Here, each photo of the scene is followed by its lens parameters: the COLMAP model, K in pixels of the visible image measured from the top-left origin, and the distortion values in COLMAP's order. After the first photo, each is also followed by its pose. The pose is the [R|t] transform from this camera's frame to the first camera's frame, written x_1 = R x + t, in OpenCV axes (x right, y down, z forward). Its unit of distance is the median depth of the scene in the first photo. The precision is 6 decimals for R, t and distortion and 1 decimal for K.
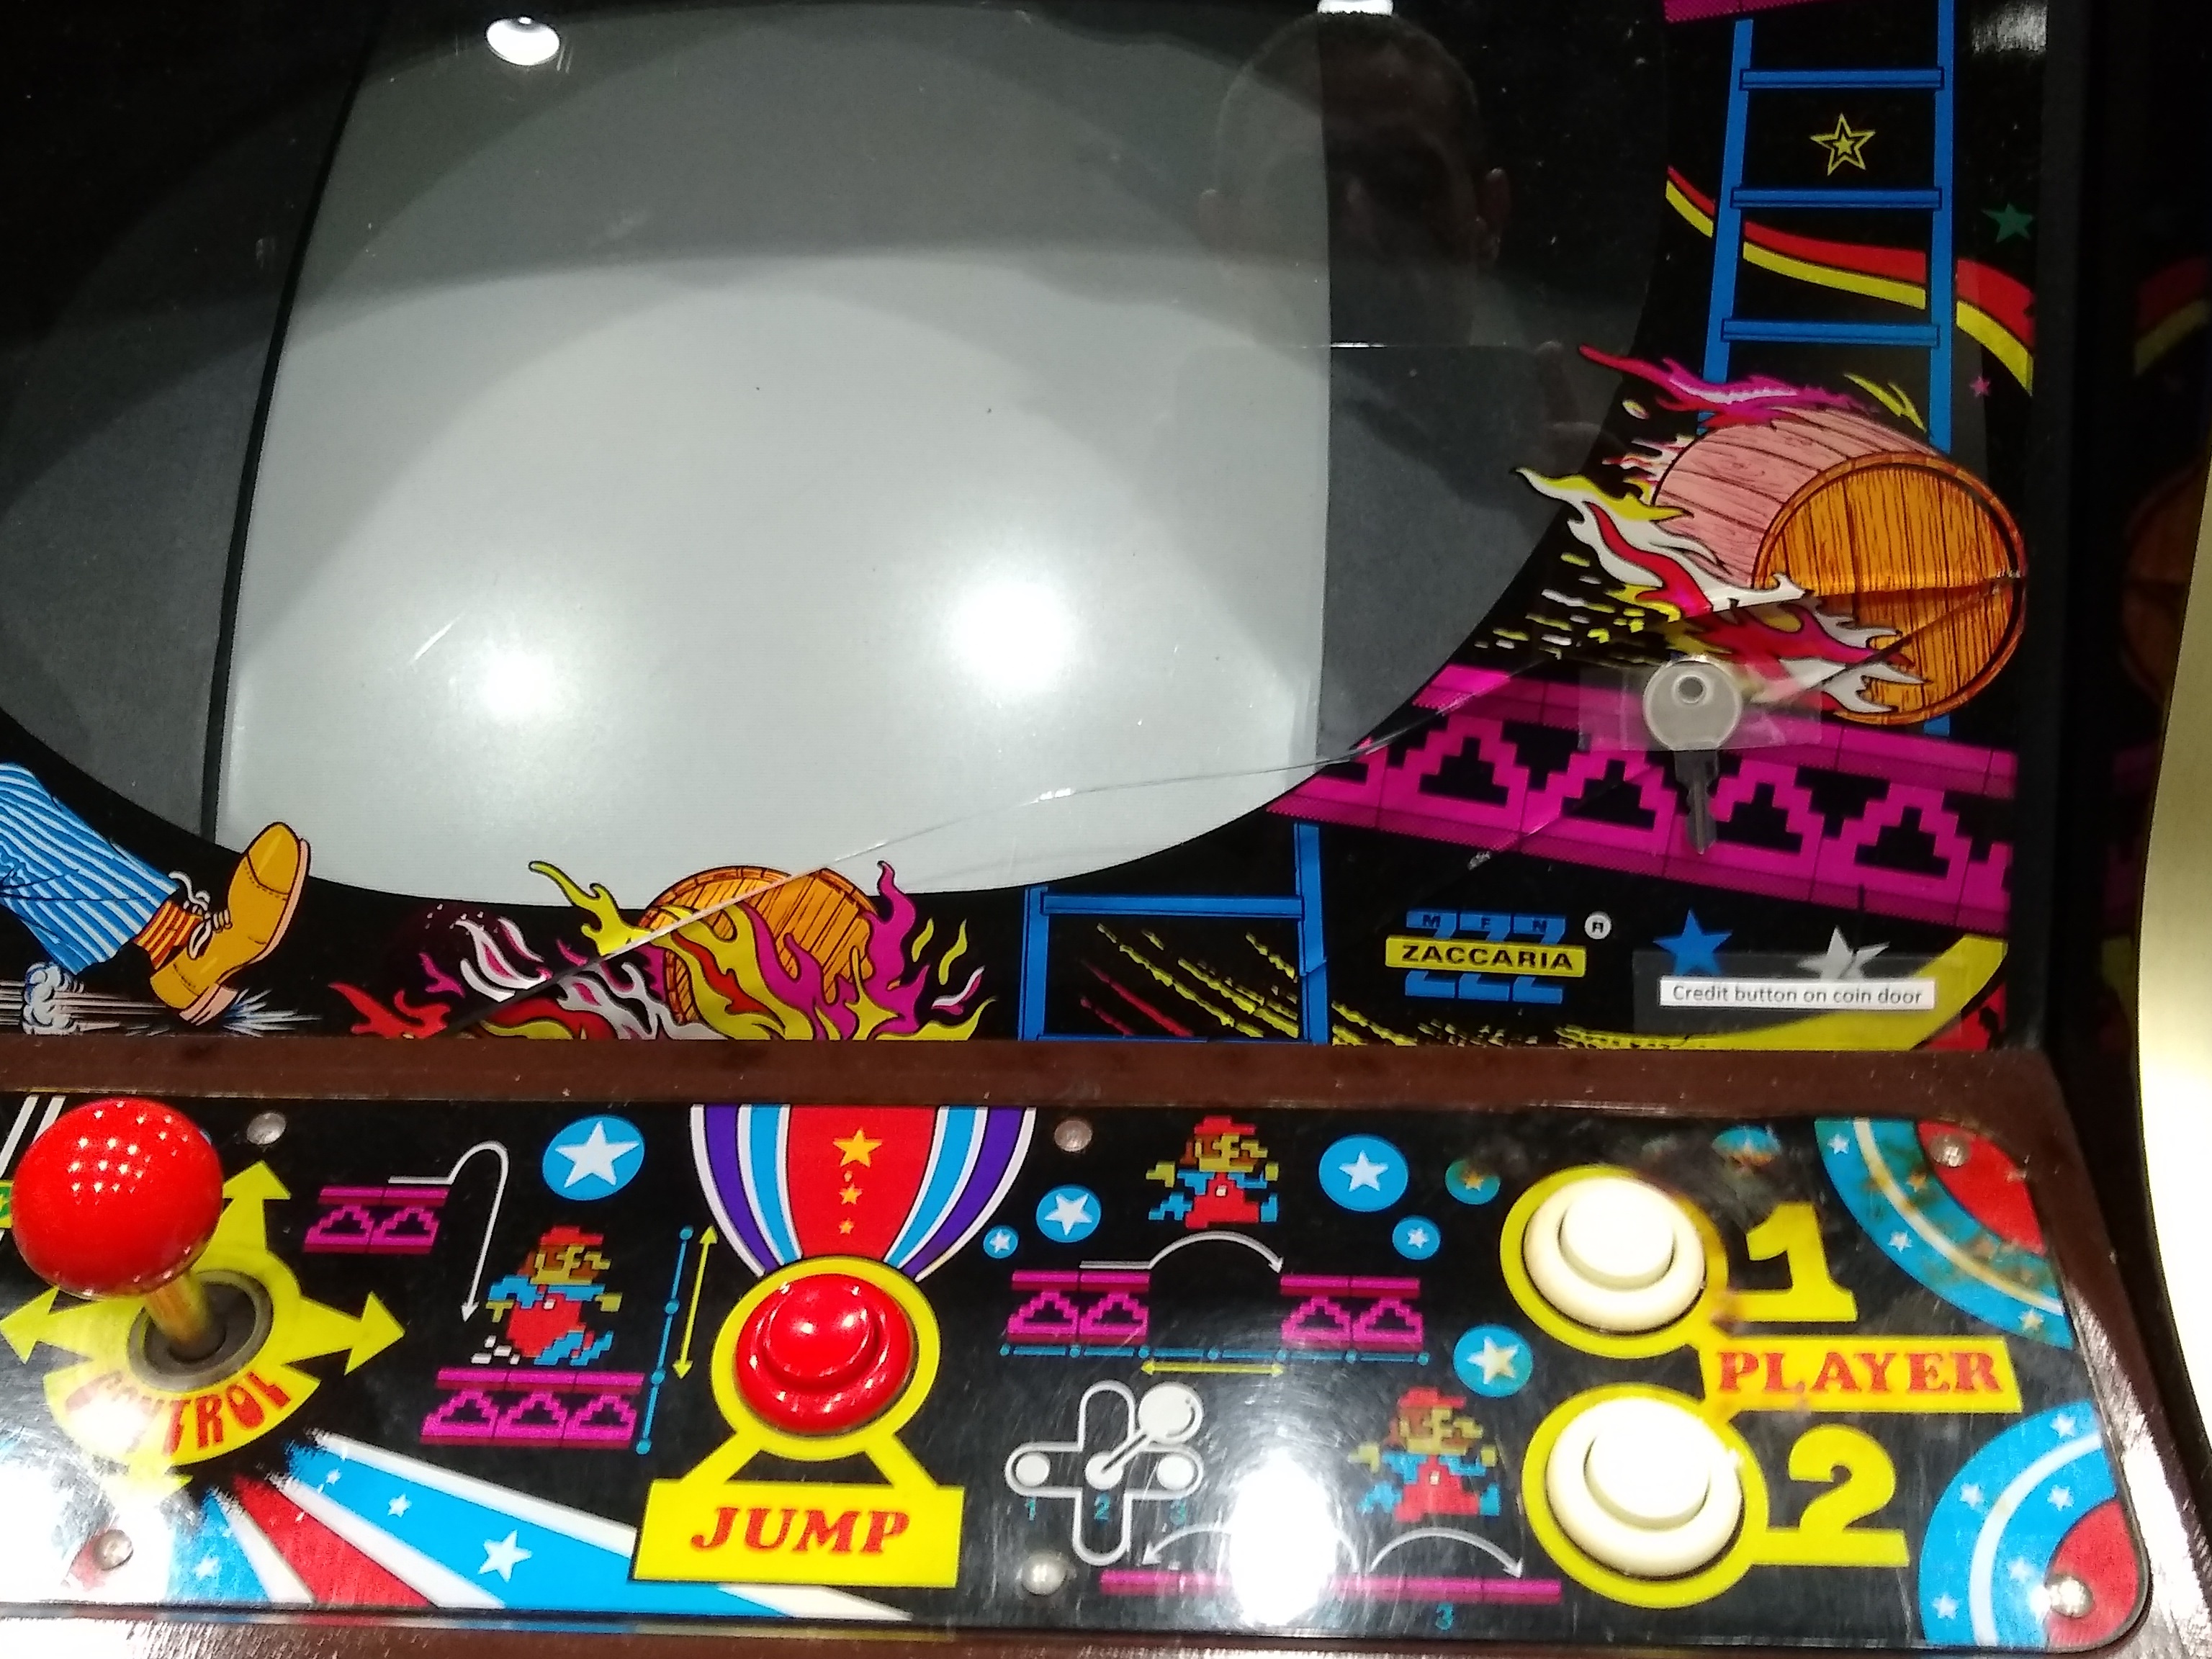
lens RADIAL K [[2630.9, 0, 1034.8], [0, 2630.9, 761.9], [0, 0, 1]] dist [0.228199, -1.064953]
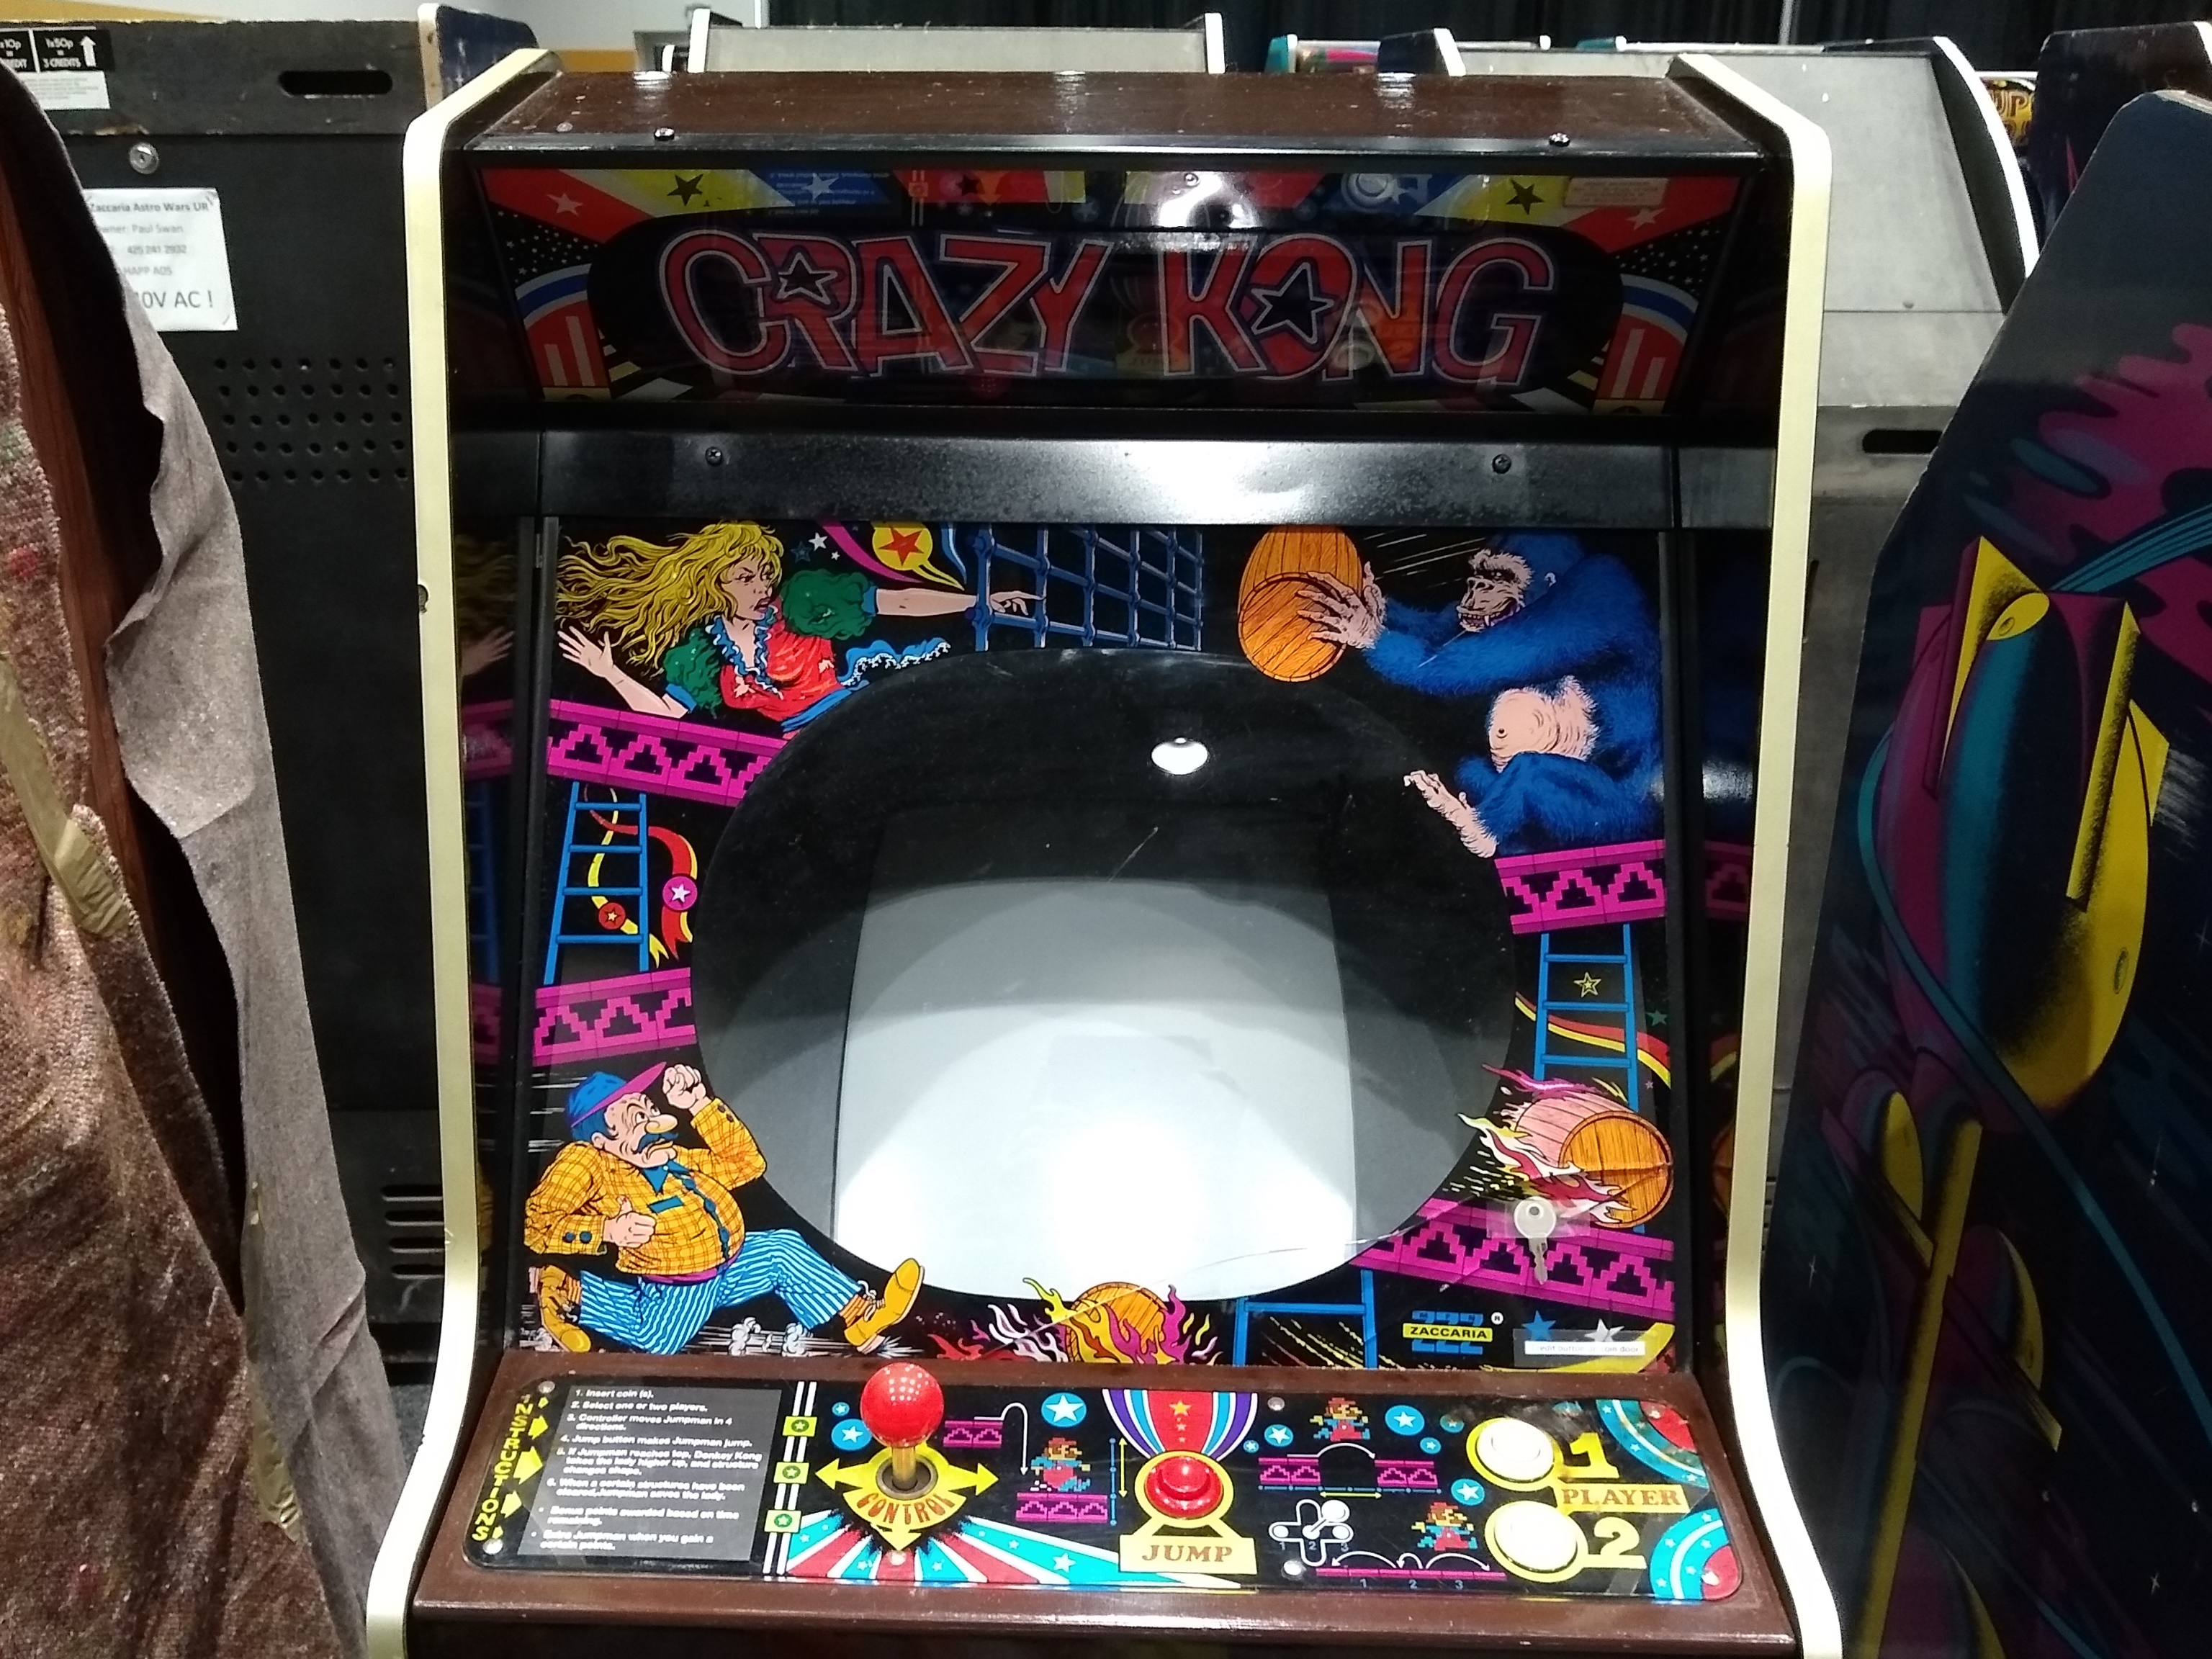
lens RADIAL K [[1819.3, 0, 1106.0], [0, 1819.3, 829.5], [0, 0, 1]] dist [0.035247, -0.004825]
pose [[0.998899, 0.031062, 0.035166, -0.201605], [-0.021167, 0.967213, -0.253082, 0.063678], [-0.041875, 0.252059, 0.966805, -0.638446]]
